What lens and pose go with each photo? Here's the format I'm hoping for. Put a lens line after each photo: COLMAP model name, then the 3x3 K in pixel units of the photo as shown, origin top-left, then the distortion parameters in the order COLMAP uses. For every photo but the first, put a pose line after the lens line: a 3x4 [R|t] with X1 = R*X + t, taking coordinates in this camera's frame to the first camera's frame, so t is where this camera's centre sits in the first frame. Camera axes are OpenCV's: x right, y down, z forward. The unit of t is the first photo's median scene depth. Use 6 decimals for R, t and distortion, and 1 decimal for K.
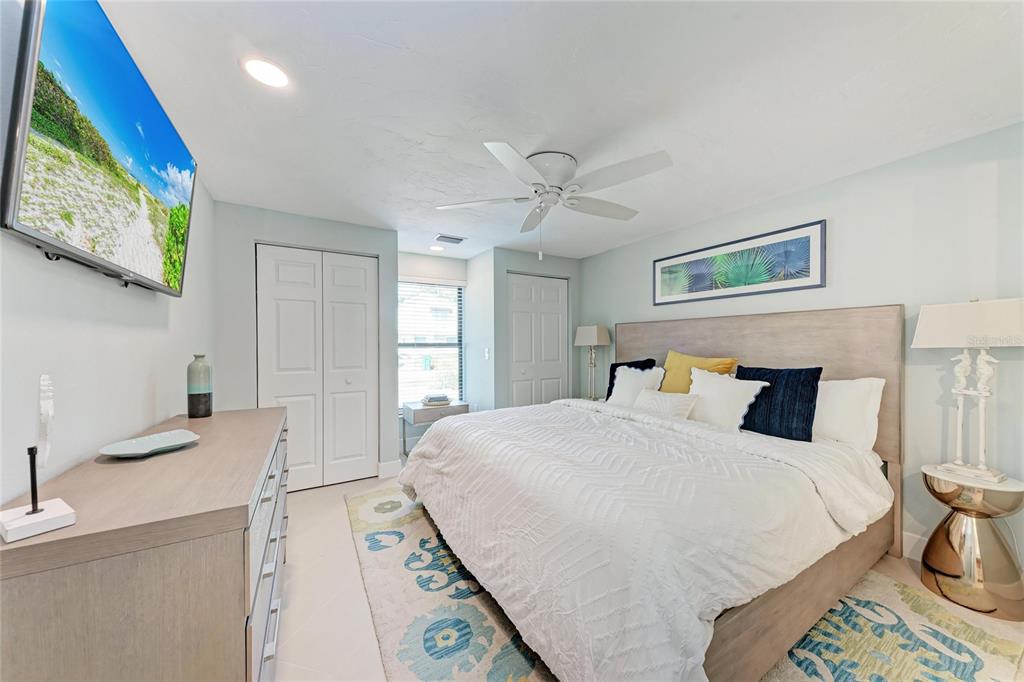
lens RADIAL K [[351.0, 0, 514.4], [0, 351.0, 345.6], [0, 0, 1]] dist [0.021764, -0.000136]
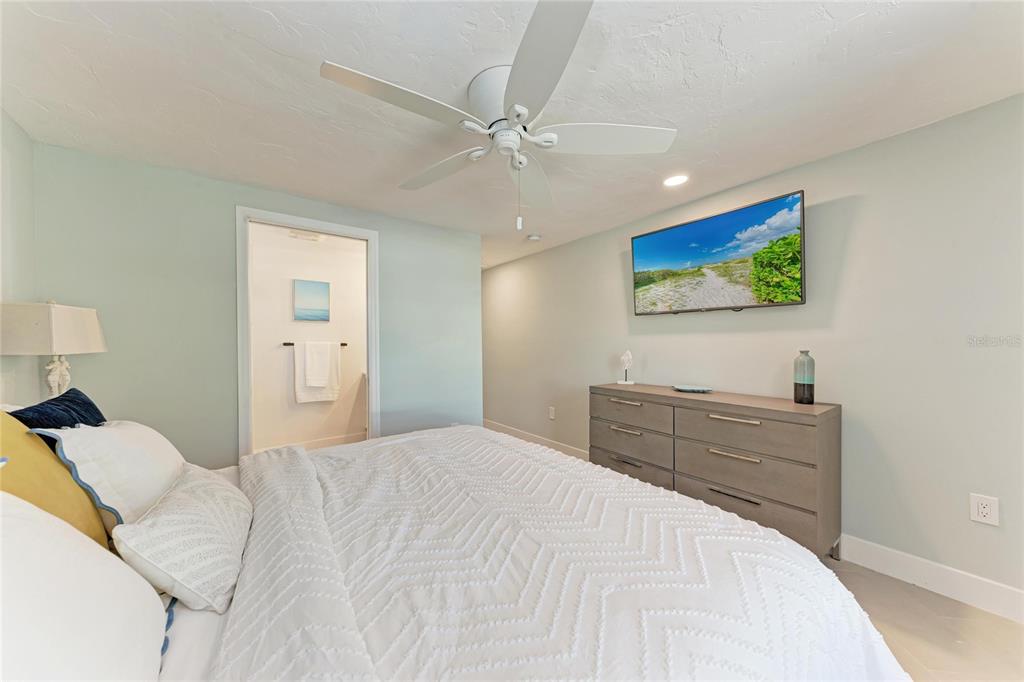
lens RADIAL K [[350.5, 0, 510.8], [0, 350.5, 346.0], [0, 0, 1]] dist [0.000525, -0.000056]
pose [[-0.995887, 0.009640, -0.090086, 0.132260], [0.008866, 0.999920, 0.008989, -0.005009], [0.090166, 0.008153, -0.995893, 1.427429]]
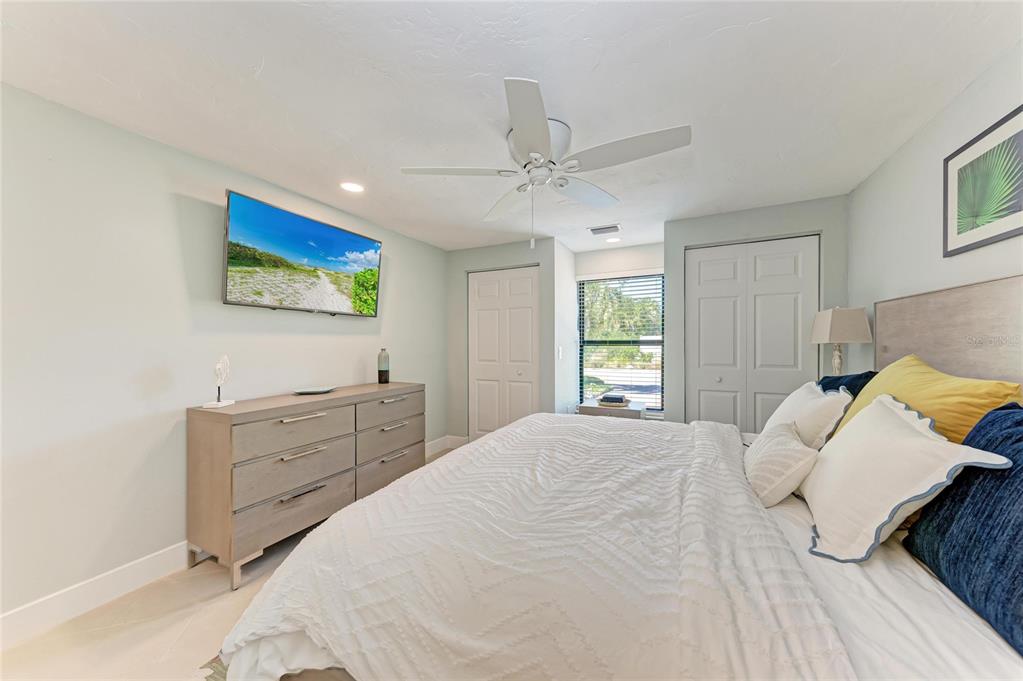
lens RADIAL K [[350.2, 0, 510.3], [0, 350.2, 345.5], [0, 0, 1]] dist [0.000525, -0.000056]
pose [[0.553600, 0.006480, -0.832757, 0.650499], [0.000726, 0.999966, 0.008264, -0.002746], [0.832782, -0.005180, 0.553576, 0.383818]]
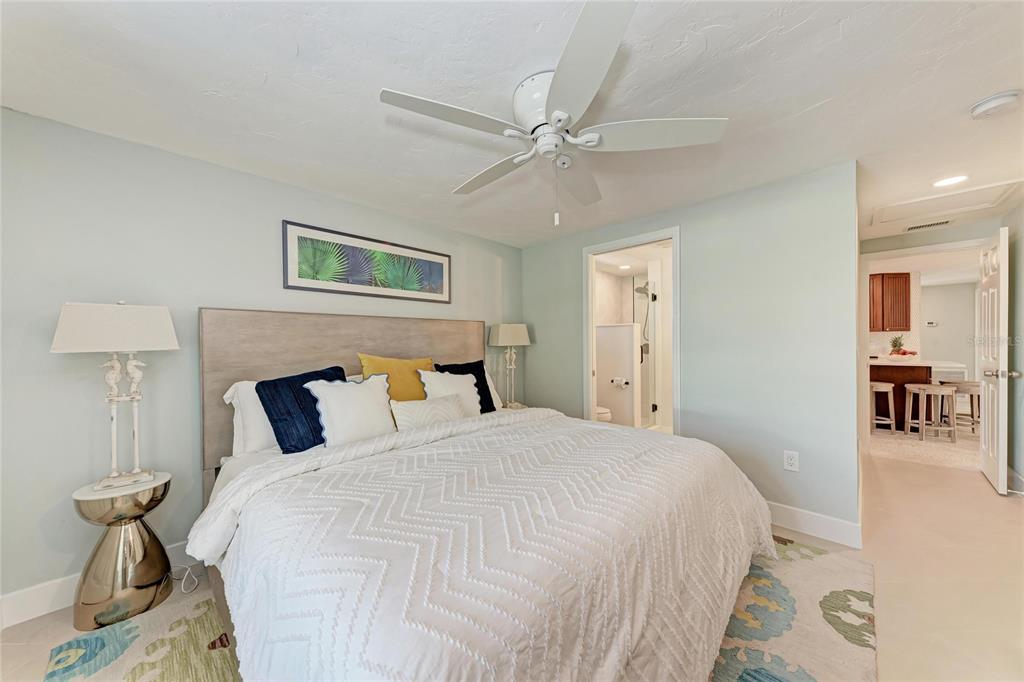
lens RADIAL K [[351.0, 0, 514.4], [0, 351.0, 345.6], [0, 0, 1]] dist [0.021764, -0.000136]
pose [[-0.242849, 0.002120, 0.970062, -0.502001], [0.017921, 0.999837, 0.002301, 0.001178], [-0.969899, 0.017943, -0.242847, 1.045756]]
